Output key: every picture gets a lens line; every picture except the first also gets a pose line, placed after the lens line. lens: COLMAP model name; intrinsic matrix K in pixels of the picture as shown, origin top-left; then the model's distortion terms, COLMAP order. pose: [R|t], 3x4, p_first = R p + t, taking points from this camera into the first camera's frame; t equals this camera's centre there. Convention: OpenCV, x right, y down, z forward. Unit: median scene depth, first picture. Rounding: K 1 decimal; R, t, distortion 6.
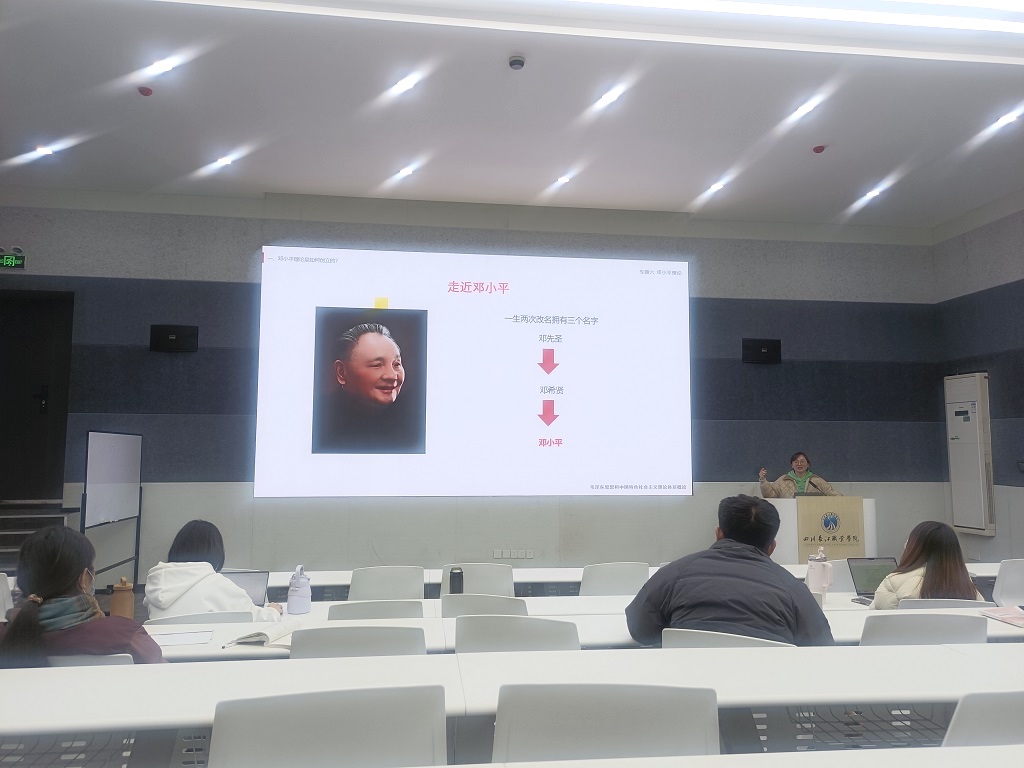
lens RADIAL K [[792.1, 0, 511.0], [0, 792.1, 378.4], [0, 0, 1]] dist [0.056918, -0.039011]
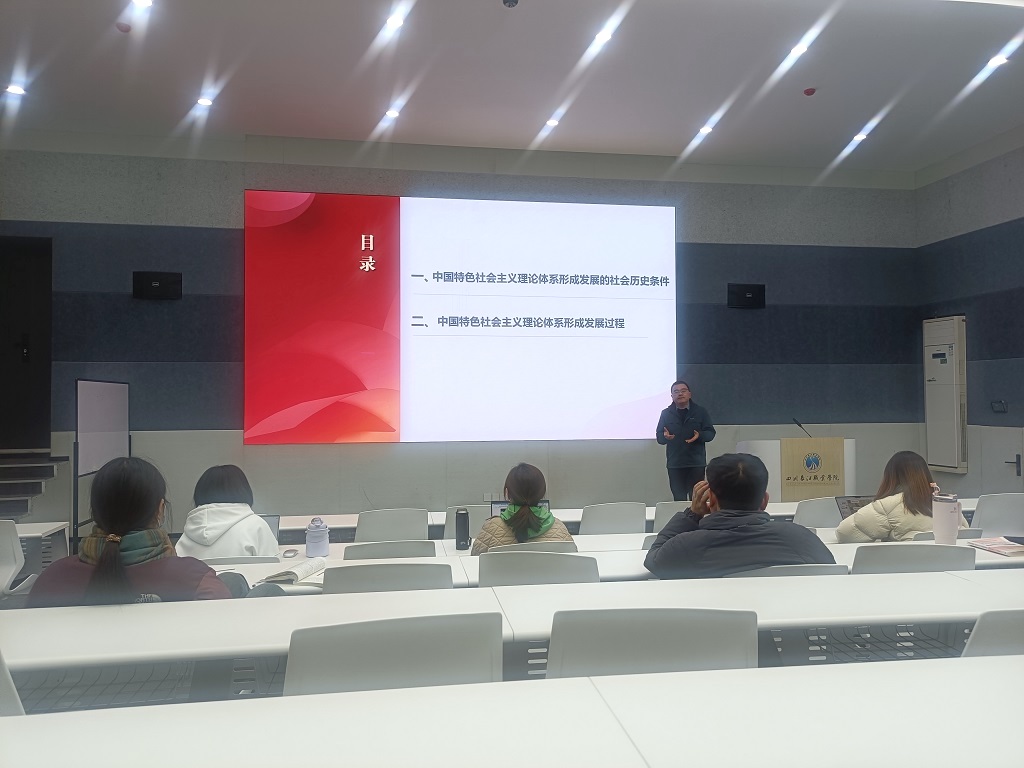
lens RADIAL K [[792.1, 0, 512.2], [0, 792.1, 380.0], [0, 0, 1]] dist [0.056918, -0.039011]
pose [[0.999456, -0.008013, 0.031982, -0.017173], [0.005783, 0.997584, 0.069228, 0.000381], [-0.032460, -0.069005, 0.997088, -0.006090]]
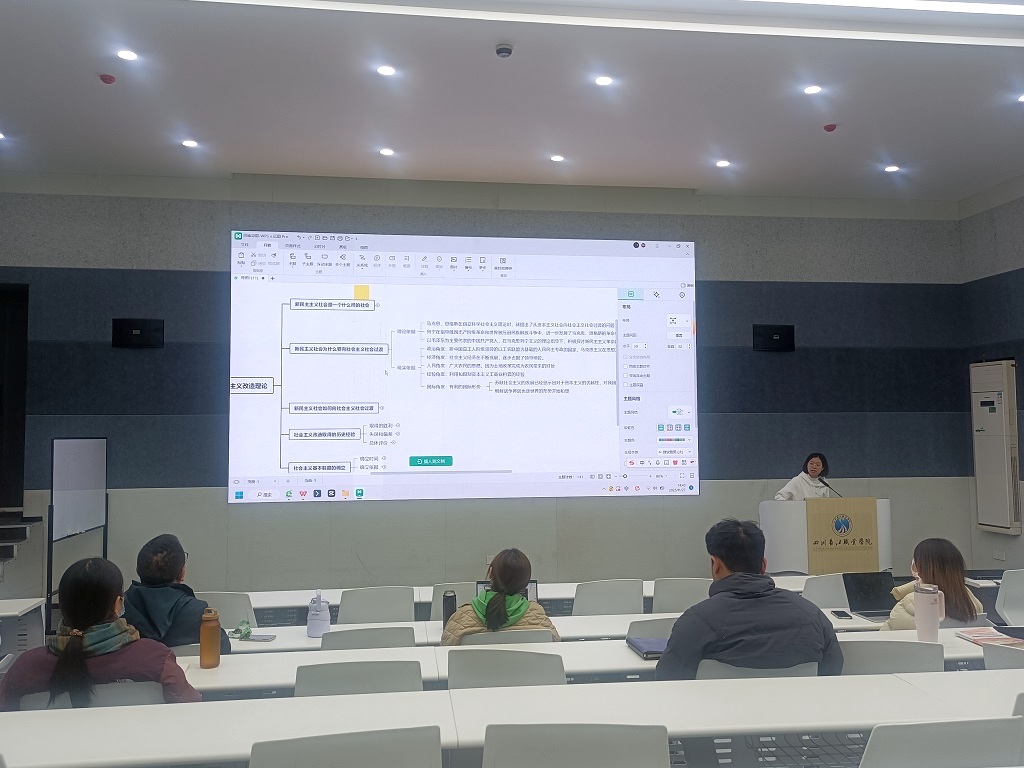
lens RADIAL K [[901.1, 0, 509.7], [0, 901.1, 379.2], [0, 0, 1]] dist [0.049181, -0.012024]
pose [[0.999932, -0.010822, 0.004326, 0.003492], [0.010666, 0.999345, 0.034566, -0.029067], [-0.004697, -0.034518, 0.999393, -0.056330]]
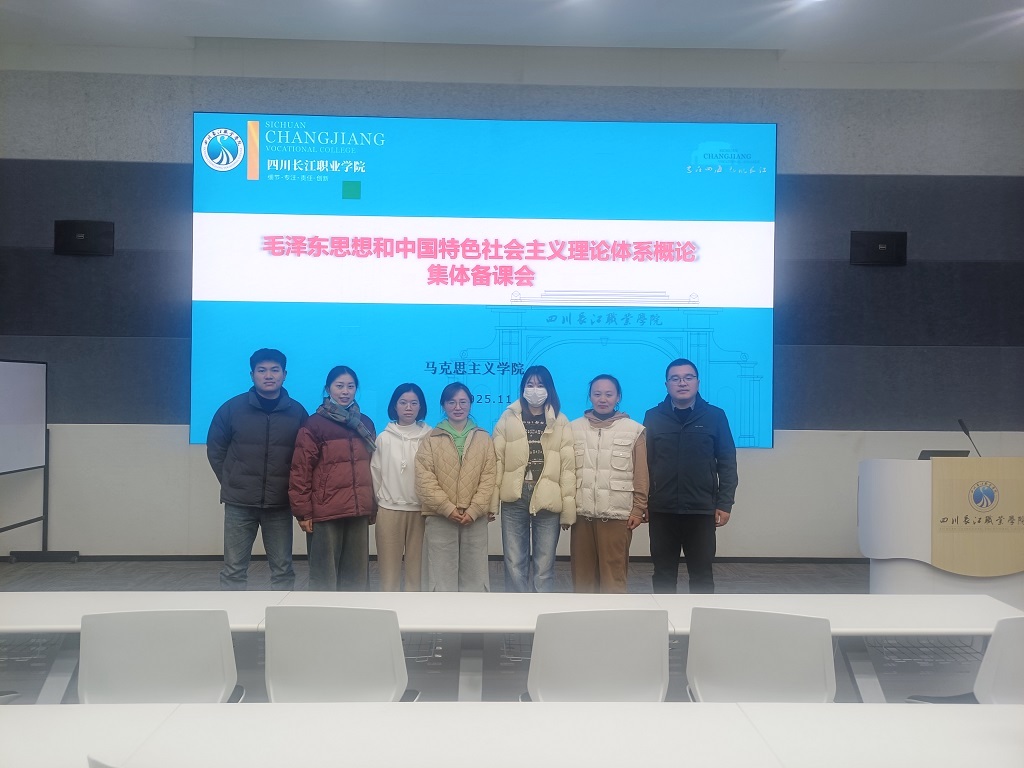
lens RADIAL K [[792.1, 0, 511.1], [0, 792.1, 386.0], [0, 0, 1]] dist [0.056918, -0.039011]
pose [[0.994689, 0.004920, -0.102810, 0.068824], [0.004459, 0.995860, 0.090796, 0.023948], [0.102831, -0.090772, 0.990548, 0.269883]]
